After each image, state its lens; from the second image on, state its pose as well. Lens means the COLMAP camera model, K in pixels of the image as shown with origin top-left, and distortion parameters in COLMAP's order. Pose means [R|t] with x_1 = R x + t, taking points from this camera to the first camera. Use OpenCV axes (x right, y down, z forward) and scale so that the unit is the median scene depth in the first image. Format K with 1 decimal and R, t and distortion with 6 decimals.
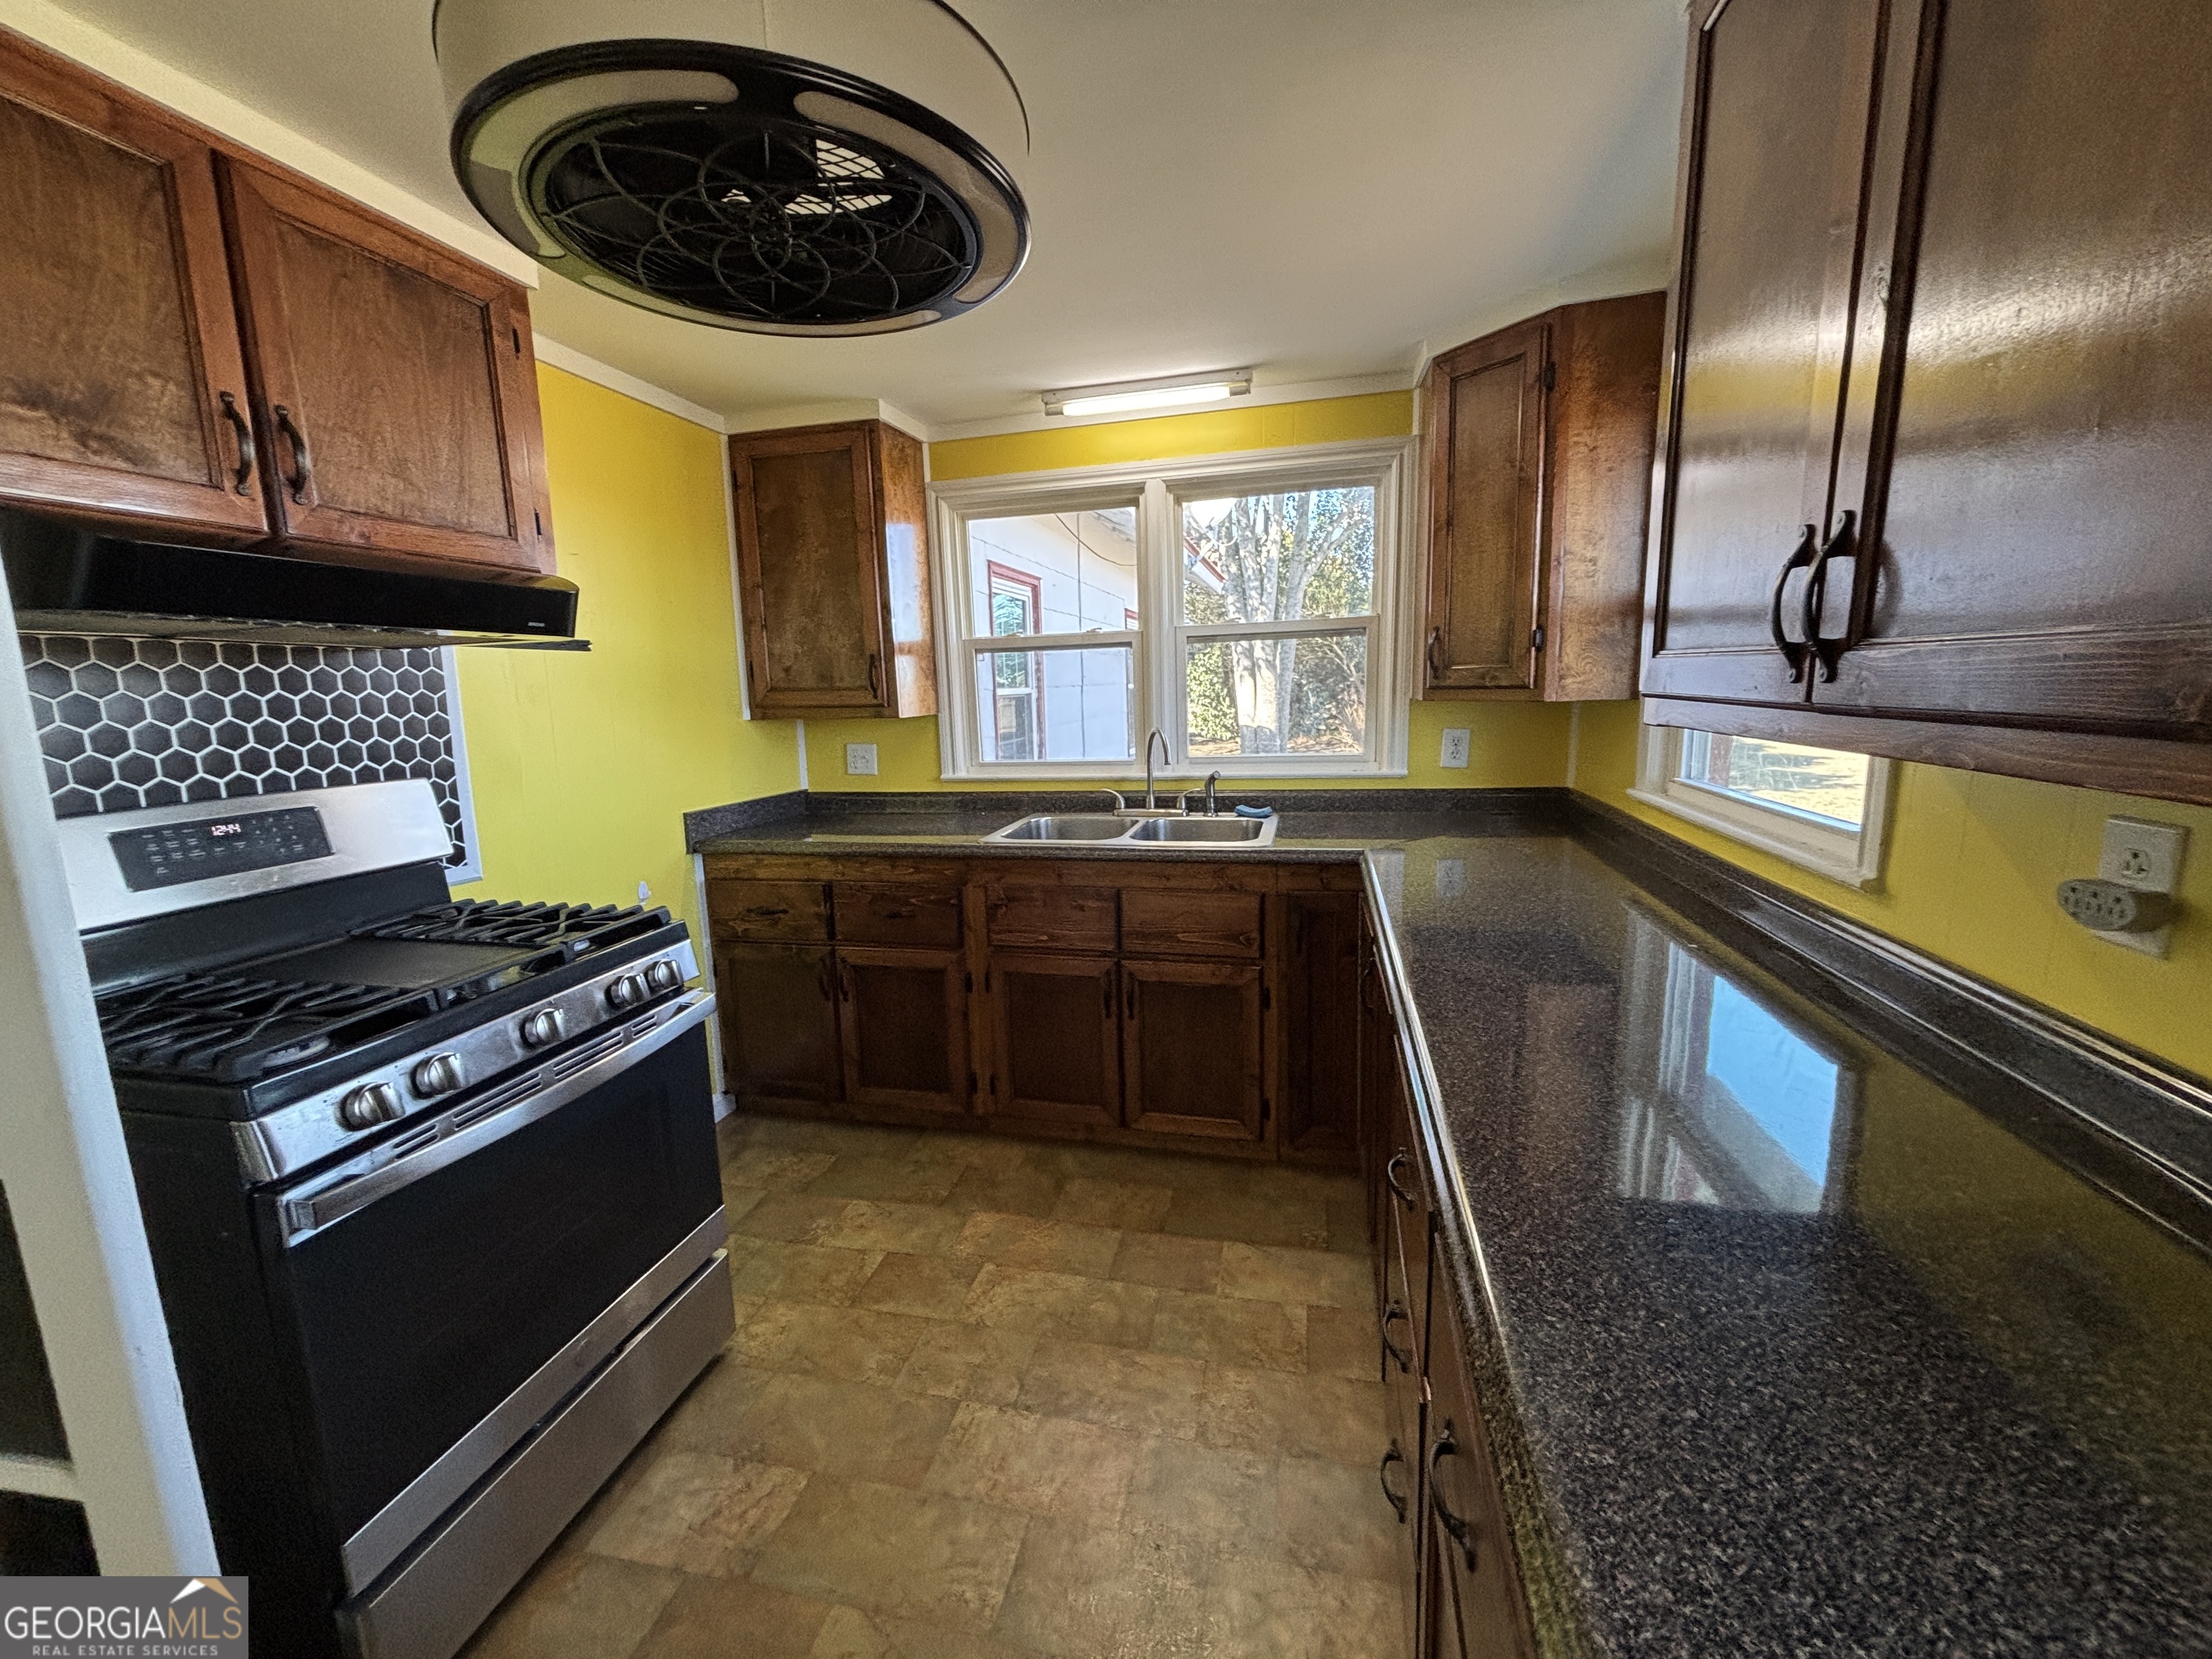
lens RADIAL K [[889.1, 0, 1096.2], [0, 889.1, 824.7], [0, 0, 1]] dist [0.001160, -0.000437]
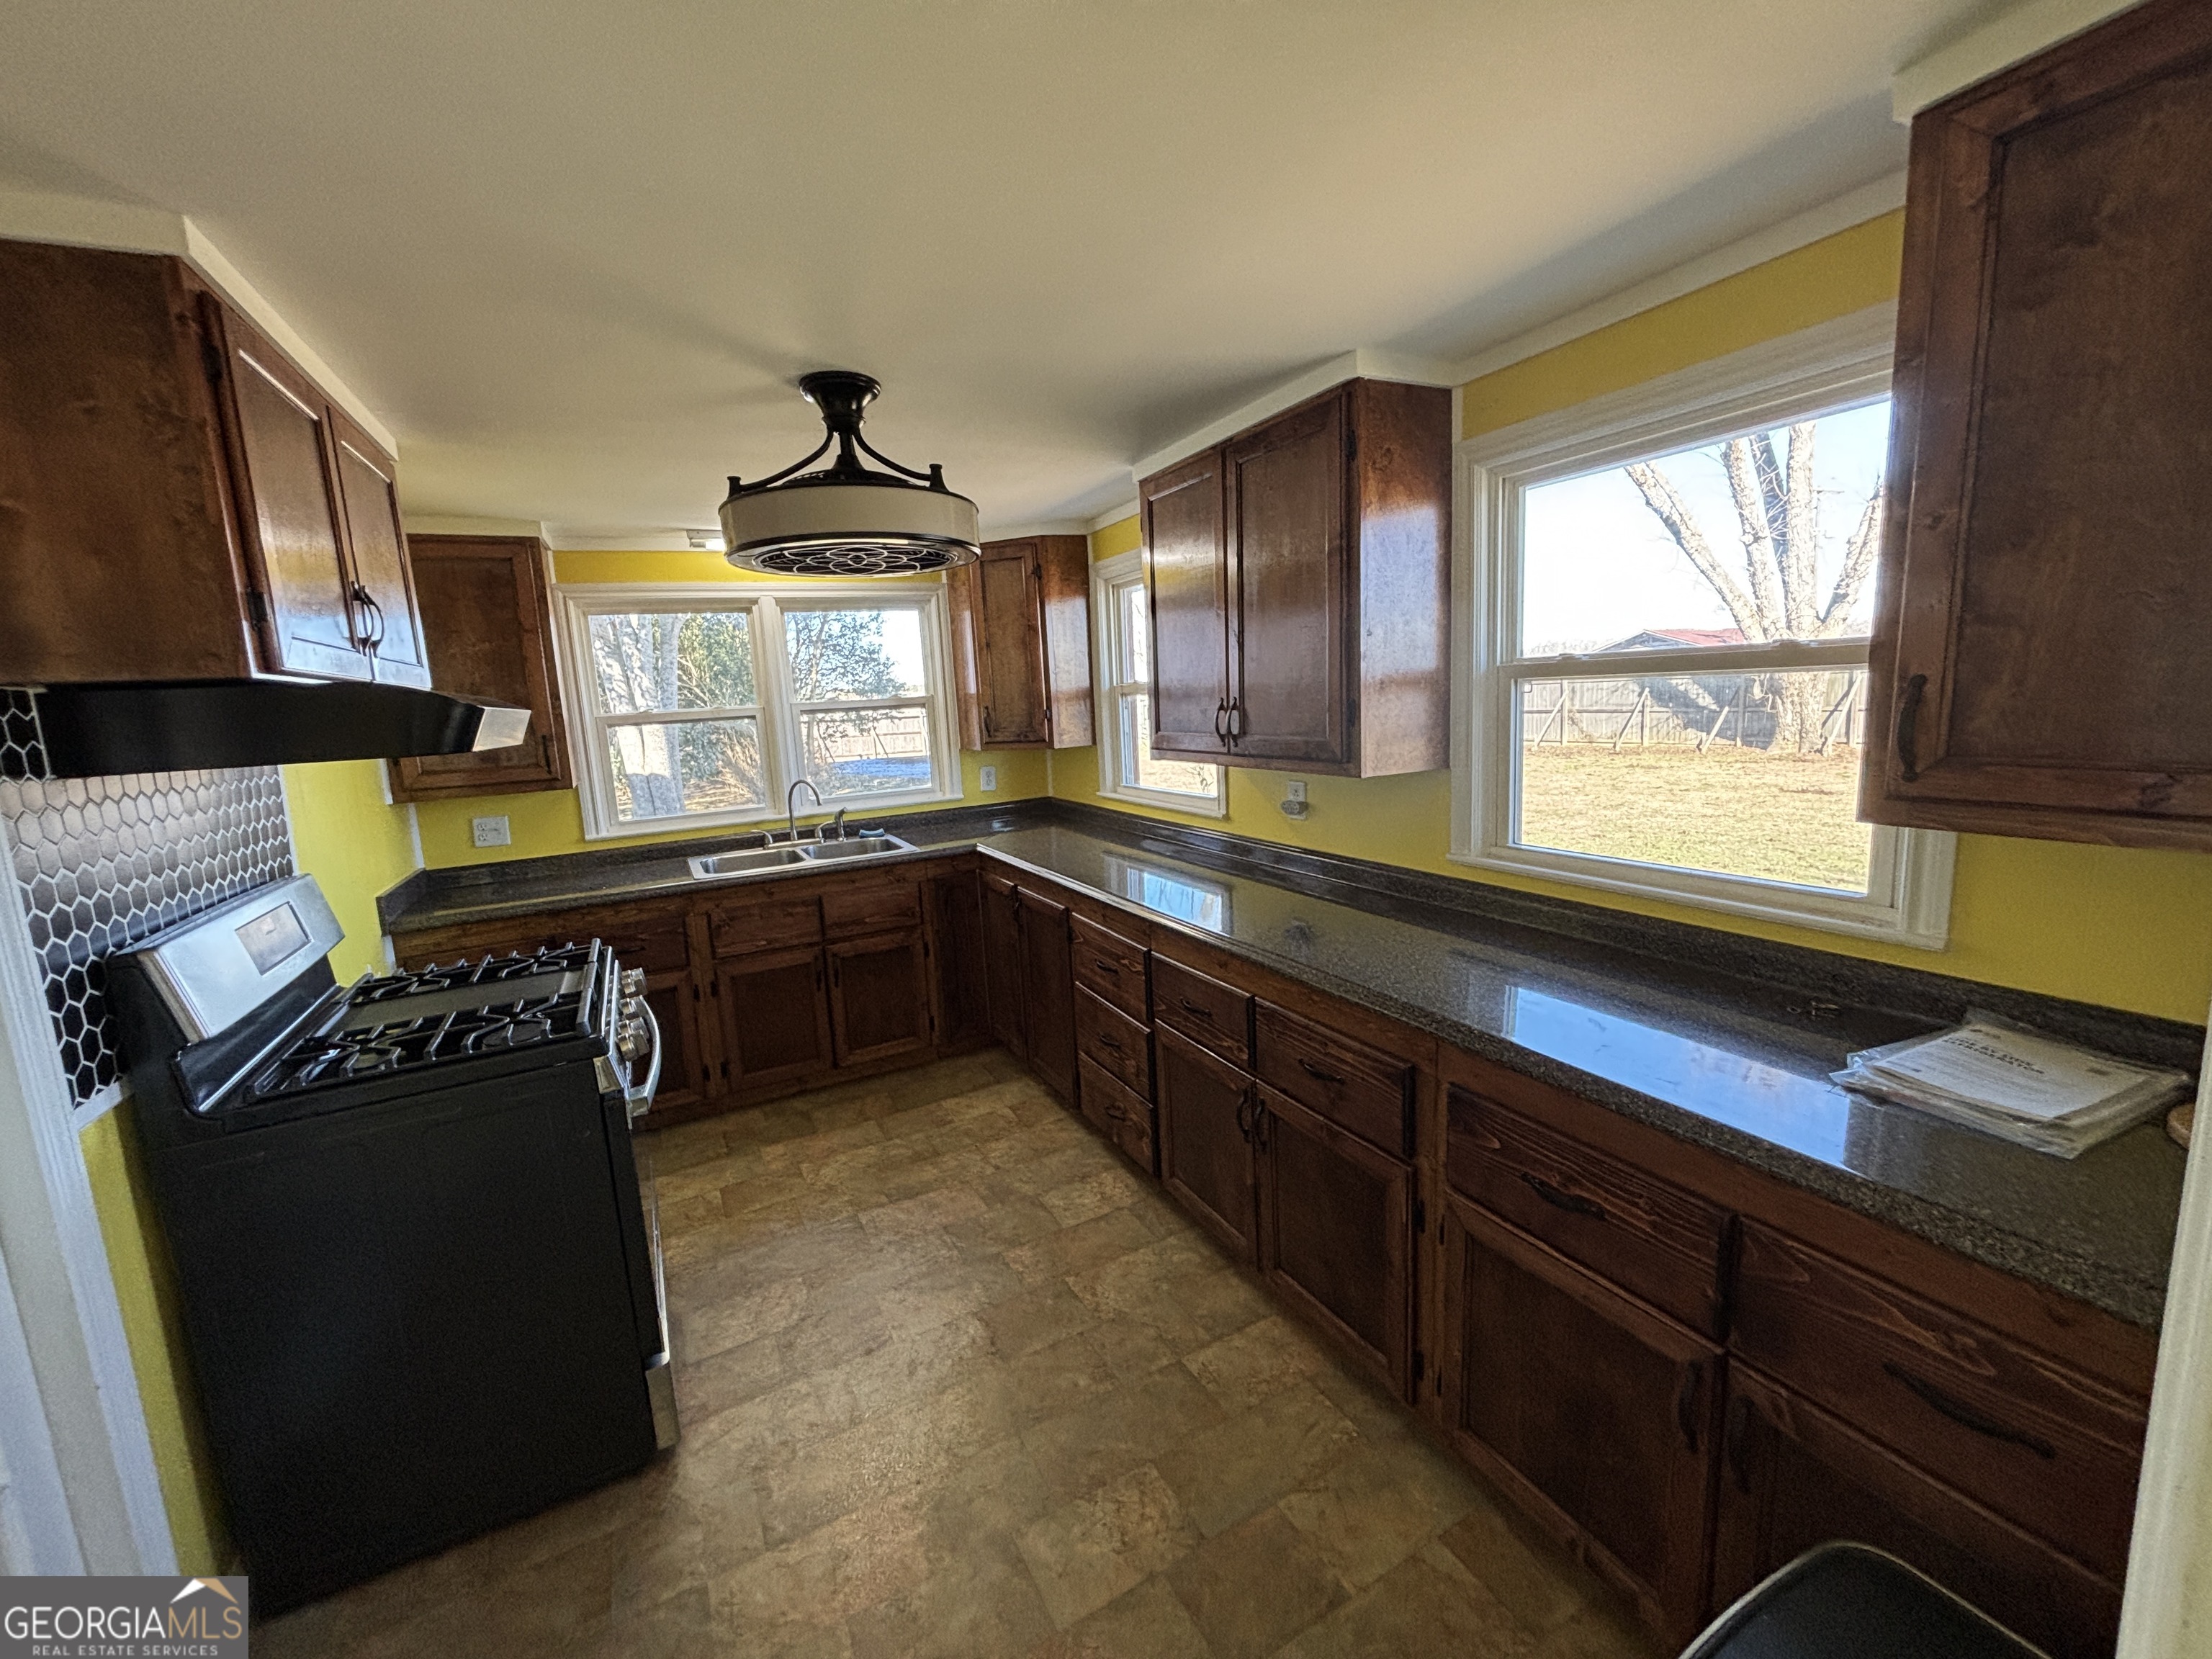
lens RADIAL K [[889.1, 0, 1096.2], [0, 889.1, 824.7], [0, 0, 1]] dist [0.001160, -0.000437]
pose [[0.758526, -0.110321, 0.642236, -0.603472], [0.136241, 0.990632, 0.009257, 0.009349], [-0.637241, 0.080477, 0.766451, -0.414474]]
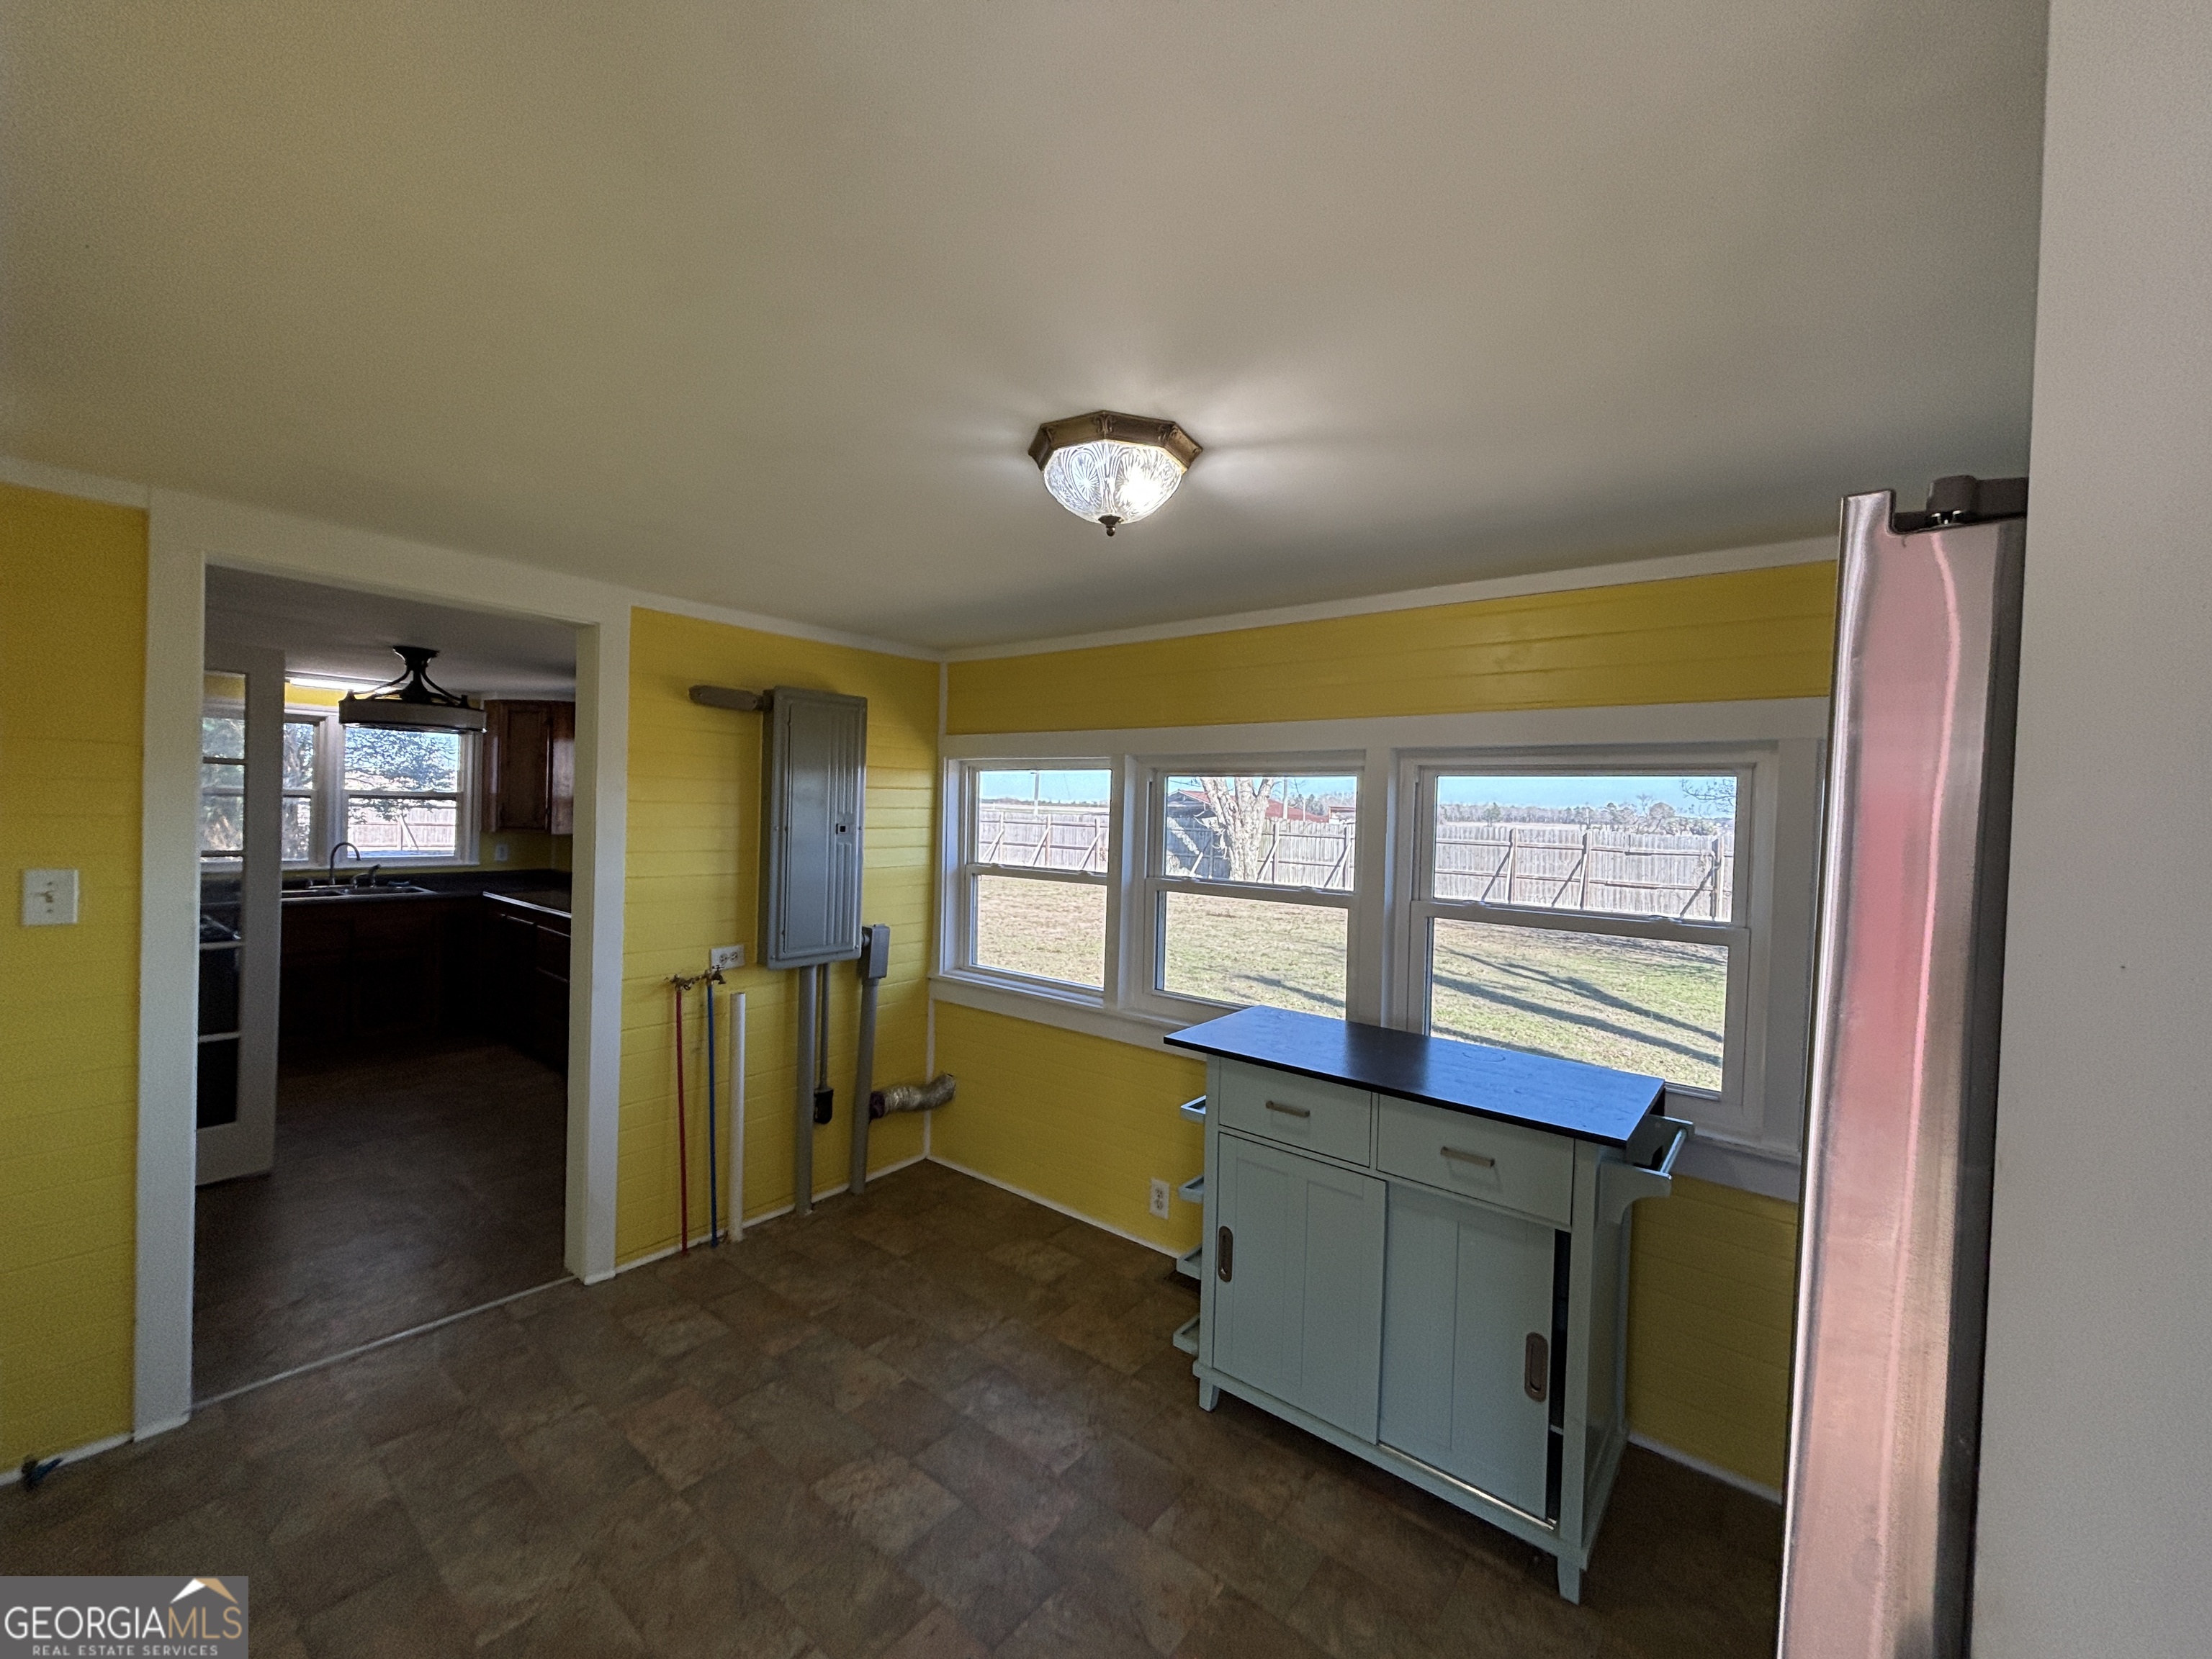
lens RADIAL K [[890.5, 0, 1097.0], [0, 890.5, 823.4], [0, 0, 1]] dist [-0.003001, 0.004481]
pose [[0.427909, 0.029048, 0.903355, -1.300446], [0.098327, 0.992055, -0.078477, 0.219089], [-0.898458, 0.122405, 0.421653, -1.735470]]
